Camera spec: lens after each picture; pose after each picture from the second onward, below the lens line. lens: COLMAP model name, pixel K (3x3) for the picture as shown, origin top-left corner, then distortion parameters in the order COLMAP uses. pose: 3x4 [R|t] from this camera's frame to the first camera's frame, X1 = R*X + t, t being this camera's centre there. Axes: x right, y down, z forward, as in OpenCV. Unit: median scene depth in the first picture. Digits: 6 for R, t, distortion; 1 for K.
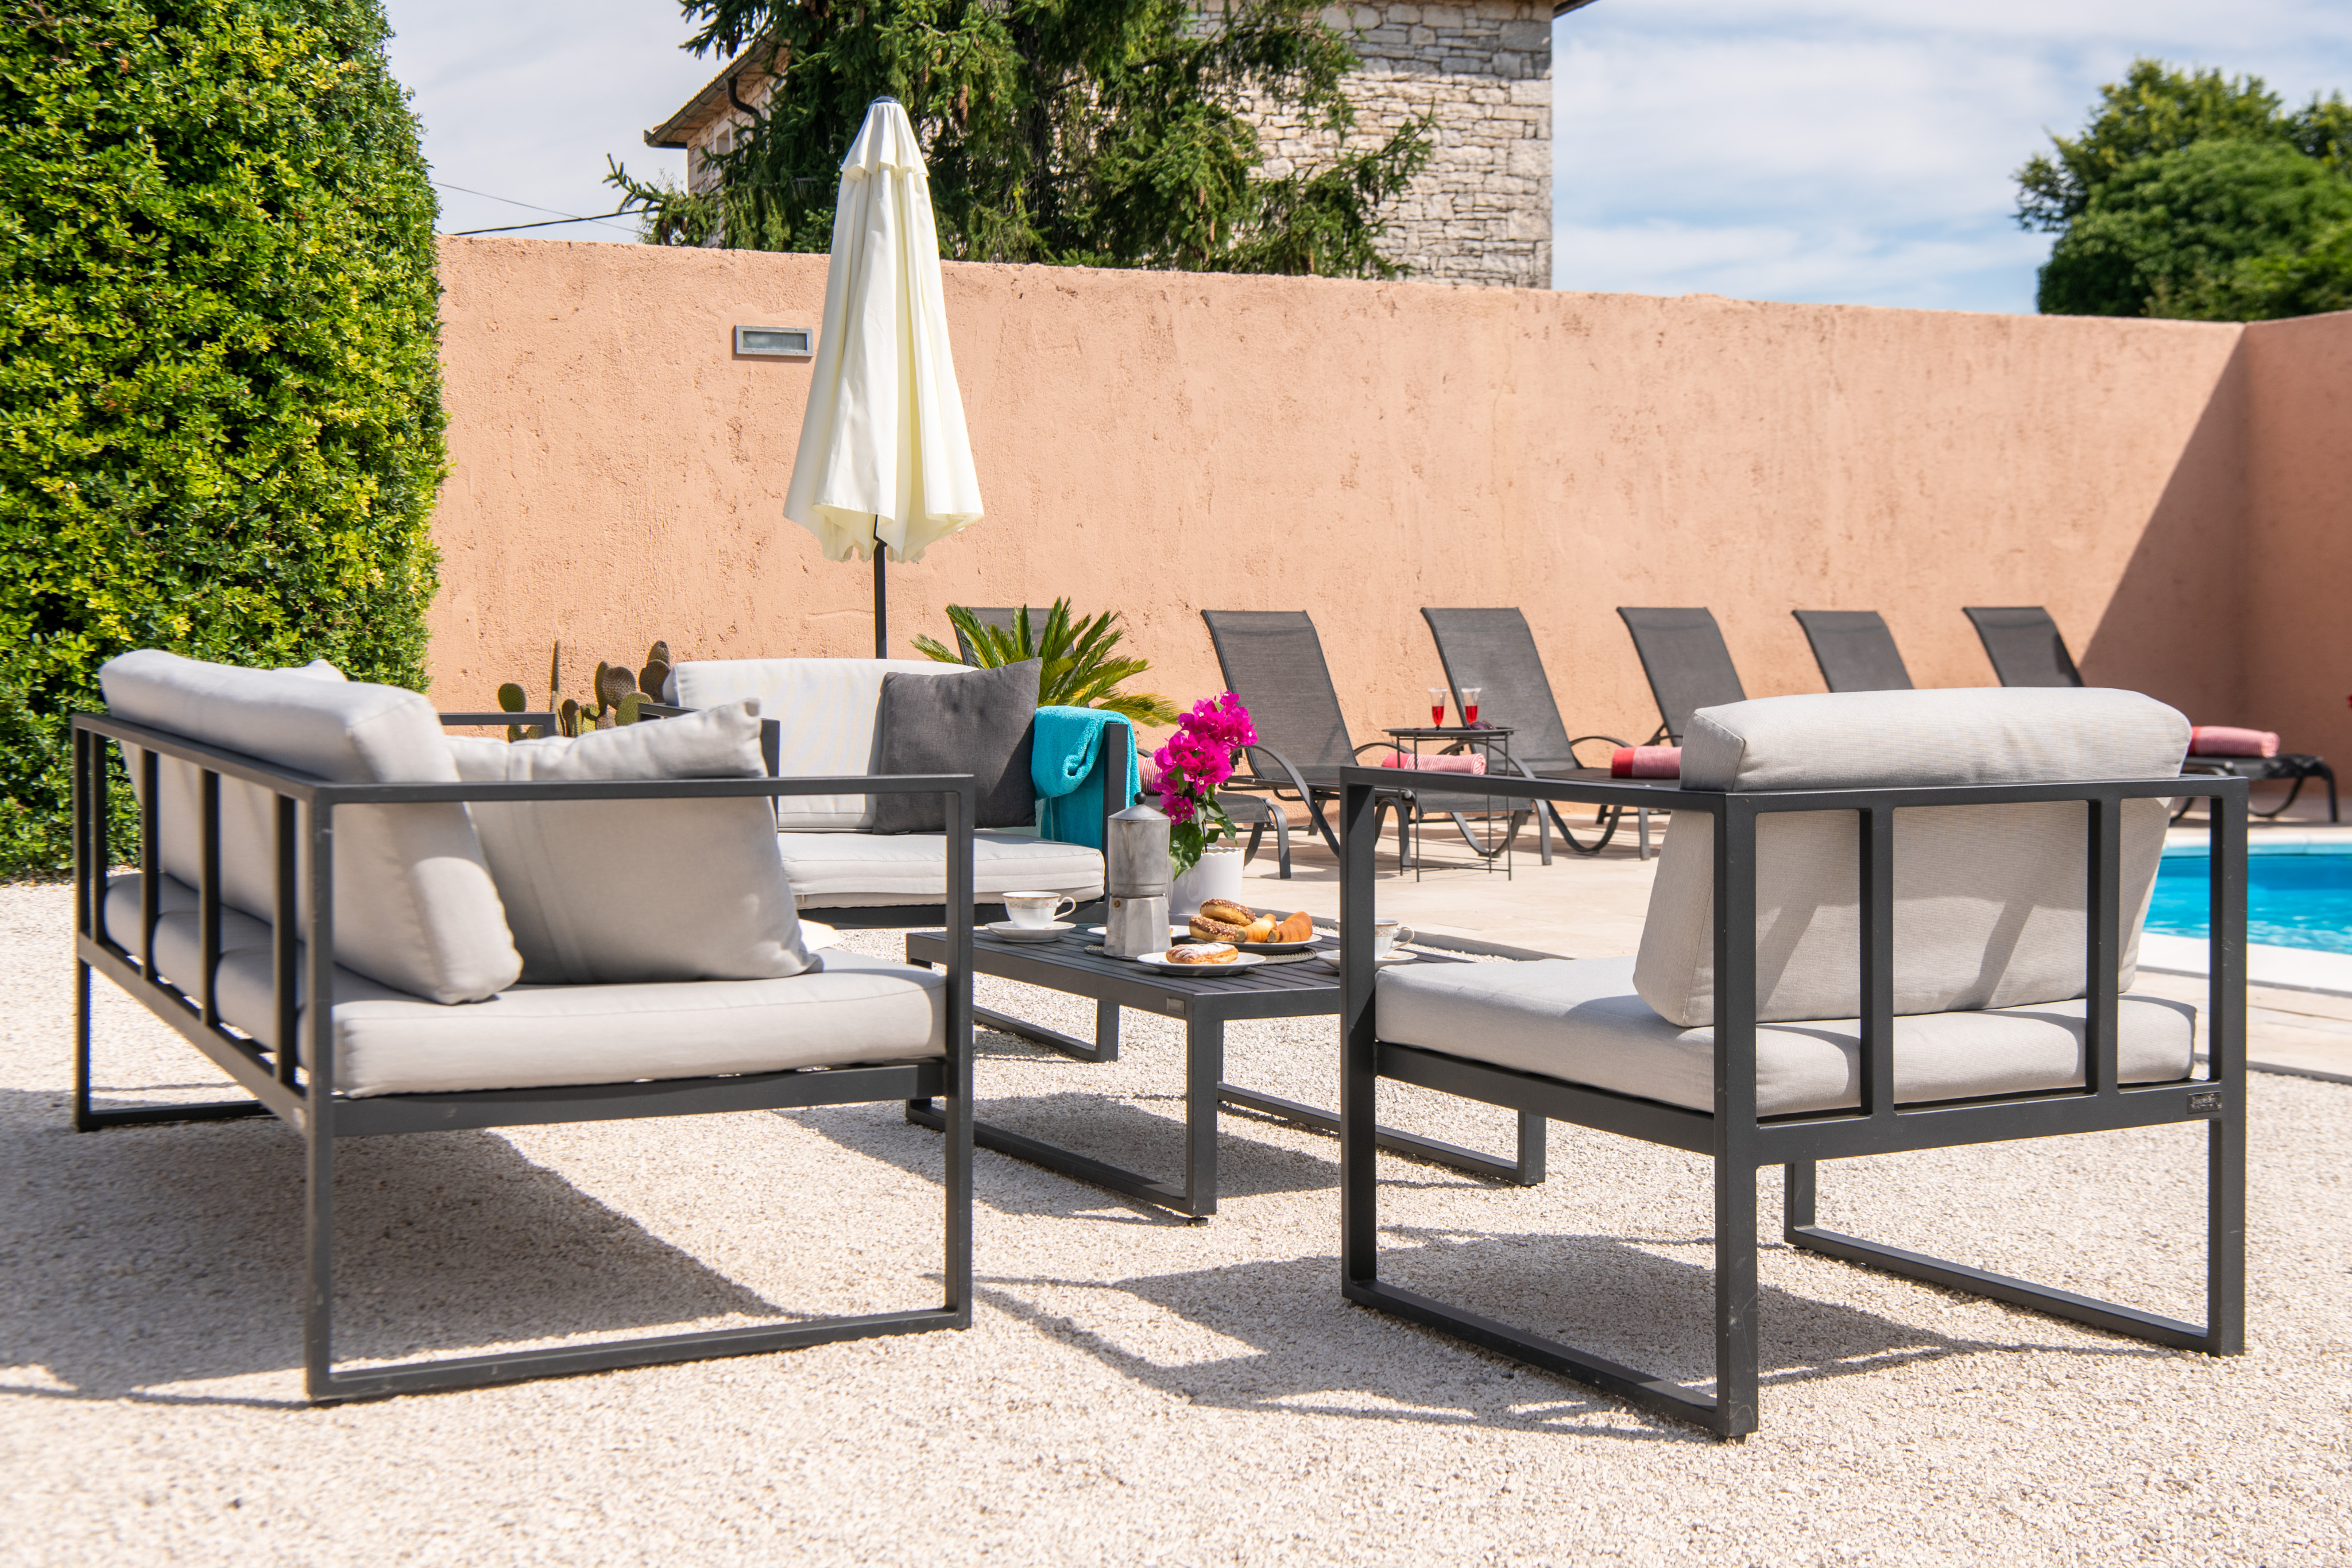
lens RADIAL K [[3131.5, 0, 1167.3], [0, 3131.5, 796.7], [0, 0, 1]] dist [0.064391, 0.000000]
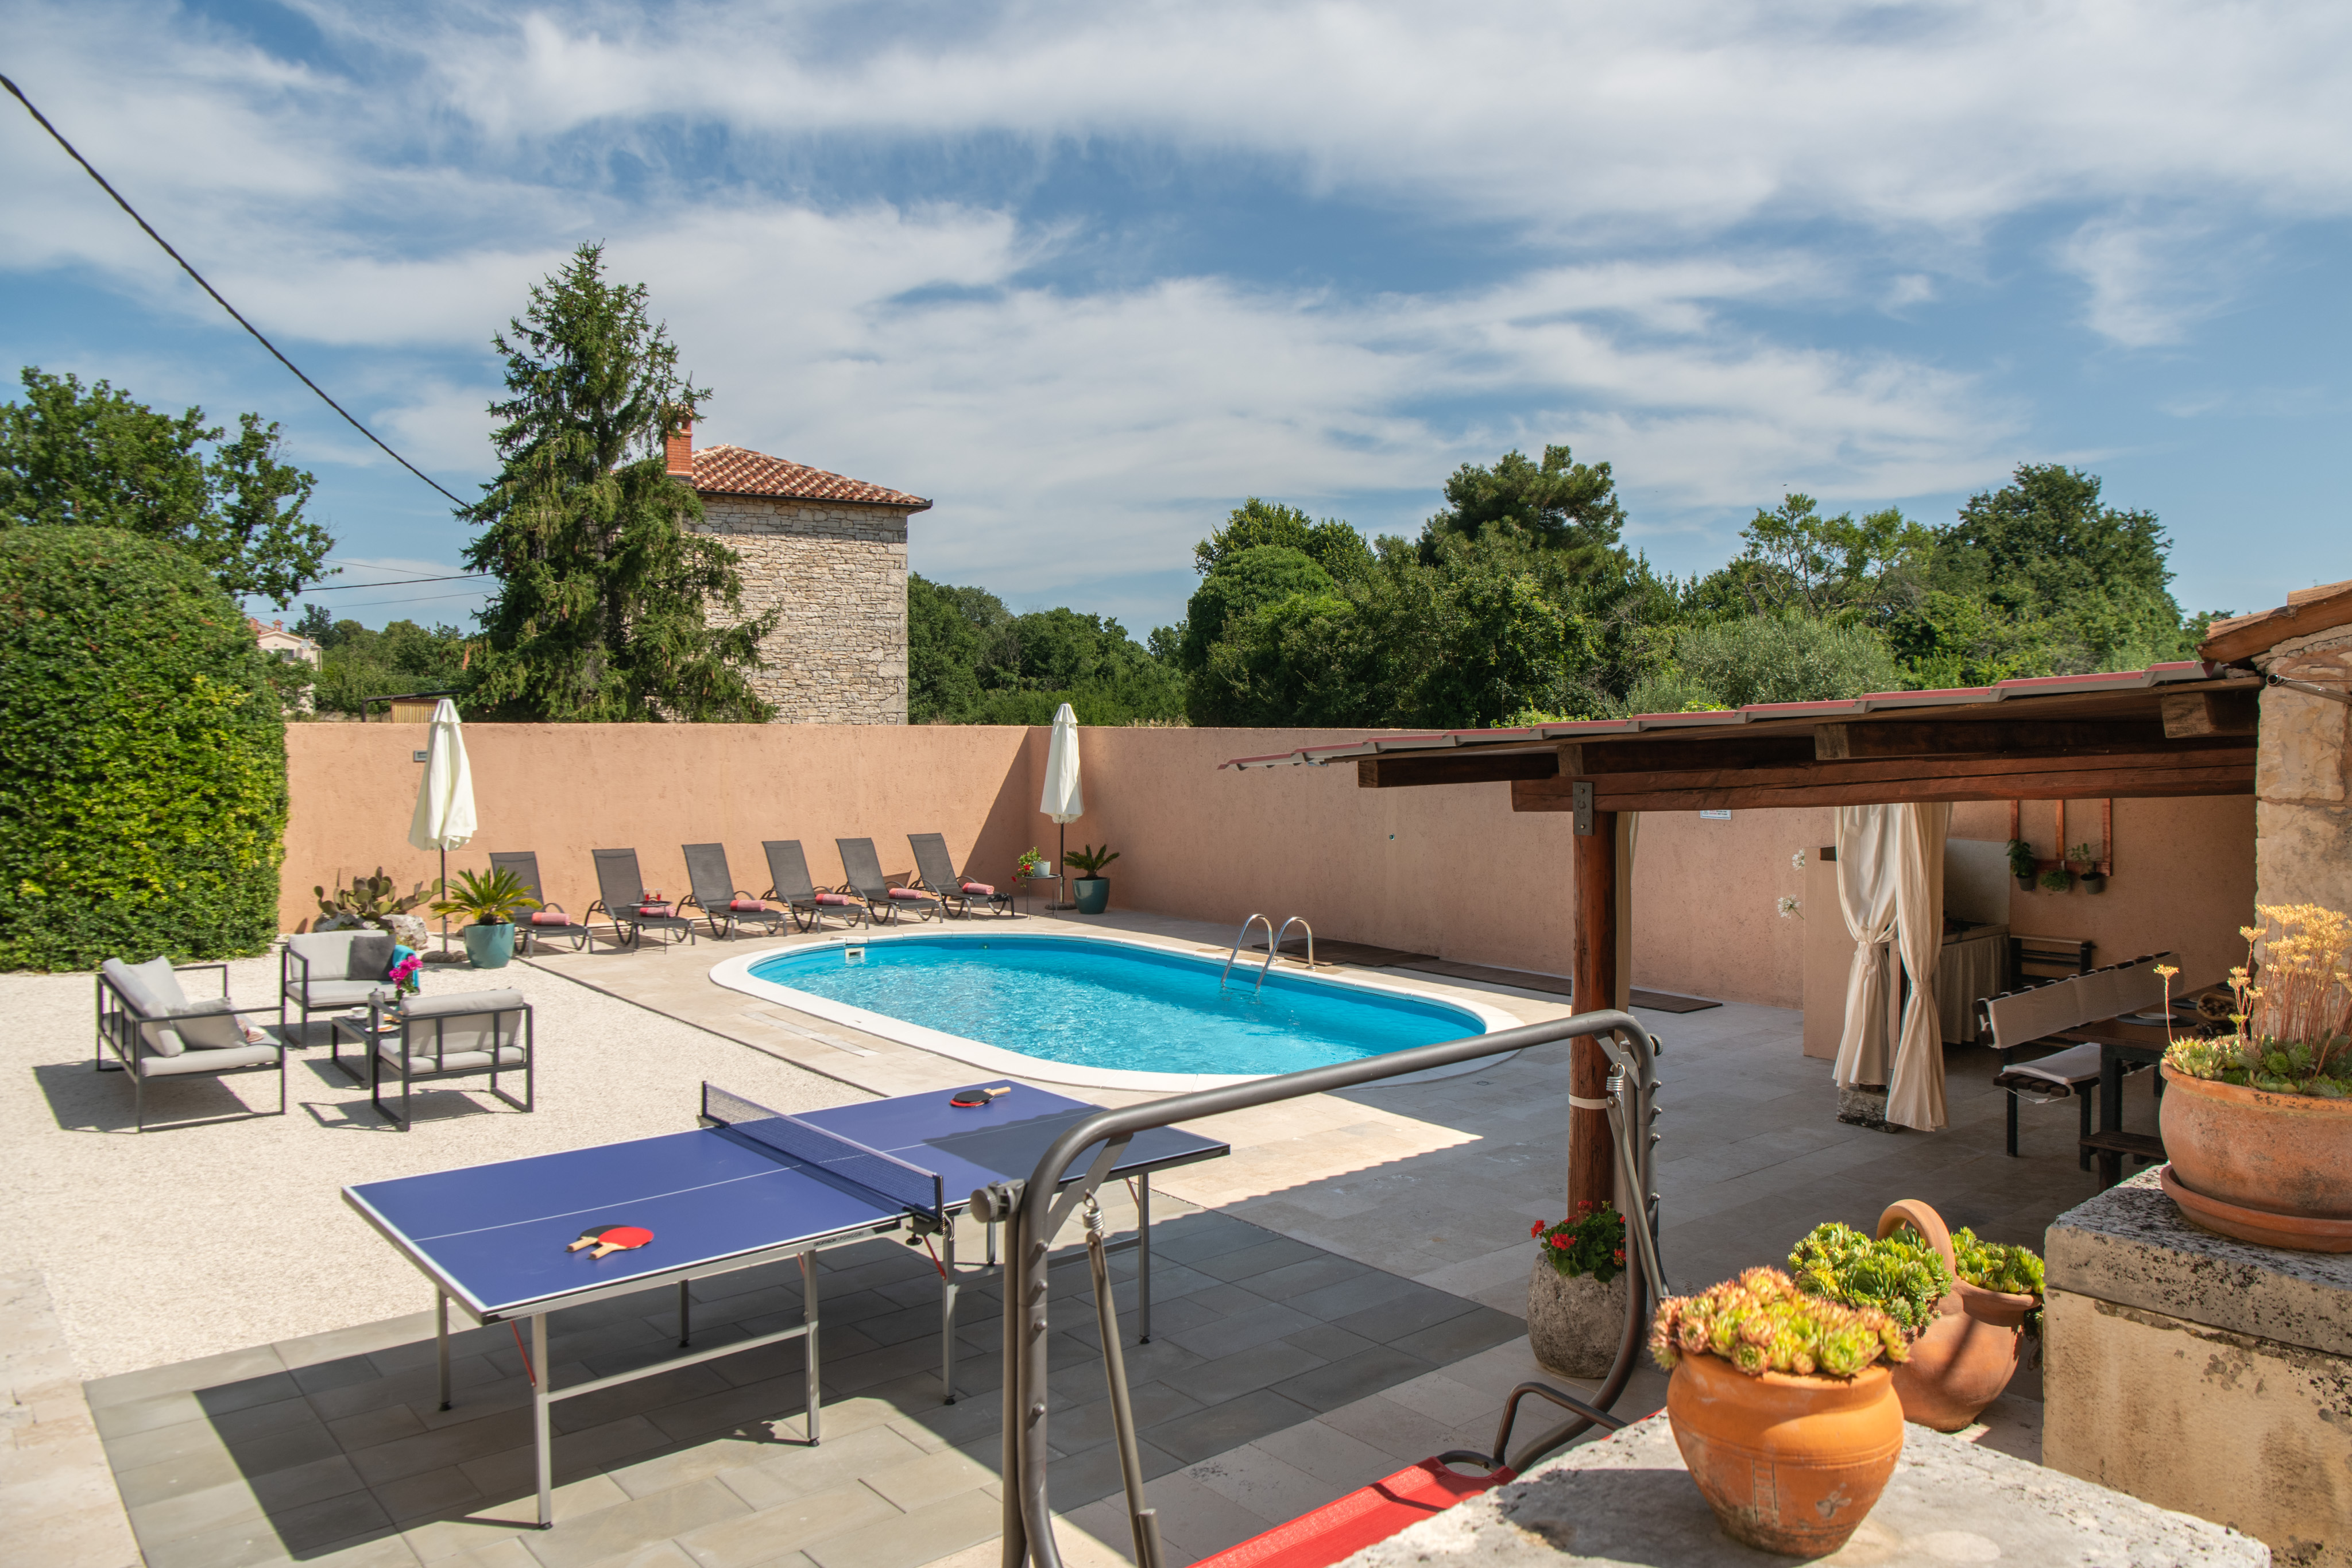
lens RADIAL K [[1653.6, 0, 1194.7], [0, 1653.6, 780.0], [0, 0, 1]] dist [-0.033619, -0.001735]
pose [[0.980799, 0.004213, 0.194975, 0.331520], [-0.000666, 0.999833, -0.018249, -0.124742], [-0.195019, 0.017769, 0.980638, -0.725687]]
